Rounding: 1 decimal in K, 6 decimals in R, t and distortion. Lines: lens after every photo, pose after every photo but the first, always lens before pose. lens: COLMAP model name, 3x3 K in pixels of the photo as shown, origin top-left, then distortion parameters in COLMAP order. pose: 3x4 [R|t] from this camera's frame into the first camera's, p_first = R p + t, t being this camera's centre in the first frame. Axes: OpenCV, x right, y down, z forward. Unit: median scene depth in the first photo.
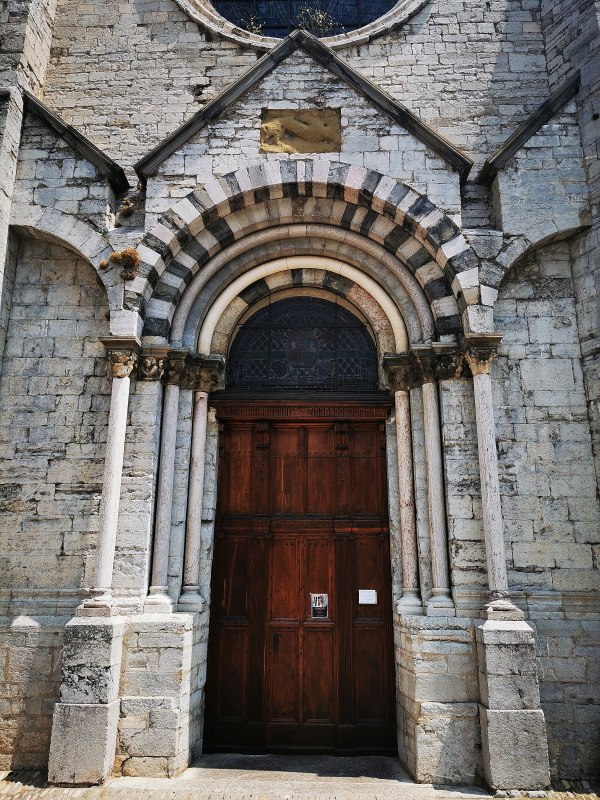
lens RADIAL K [[645.9, 0, 300.0], [0, 645.9, 400.0], [0, 0, 1]] dist [0.008350, -0.000497]
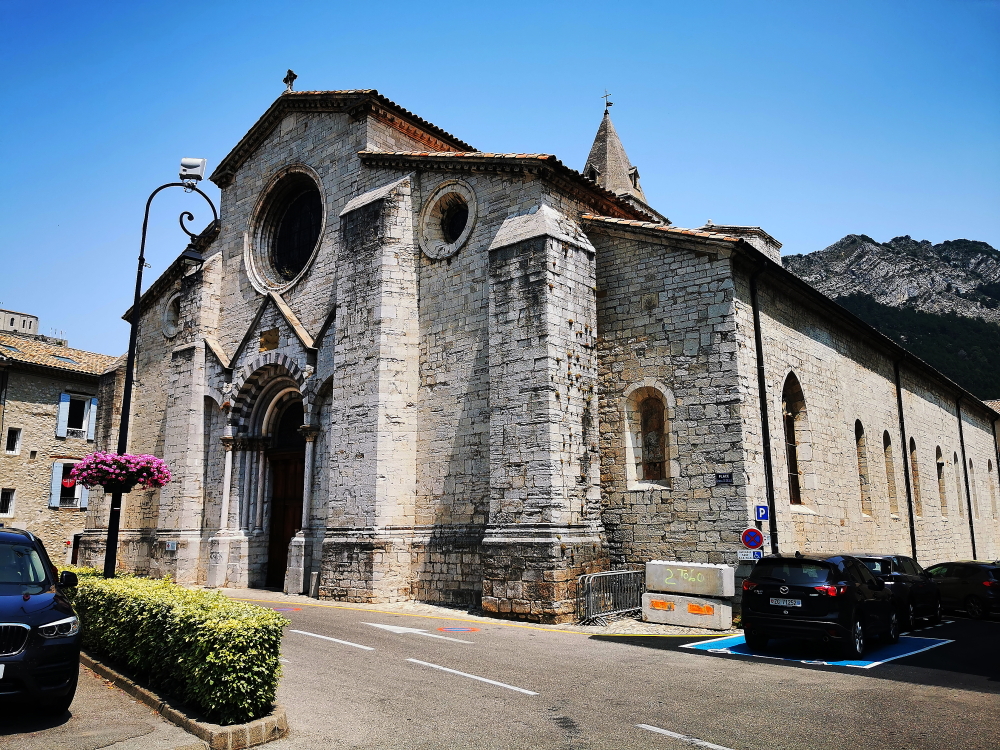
lens RADIAL K [[807.4, 0, 500.0], [0, 807.4, 375.0], [0, 0, 1]] dist [0.008350, -0.000497]
pose [[0.779918, -0.125333, -0.613205, 2.561247], [0.175791, 0.984172, 0.022428, -0.212331], [0.600688, -0.125288, 0.789606, -0.890634]]
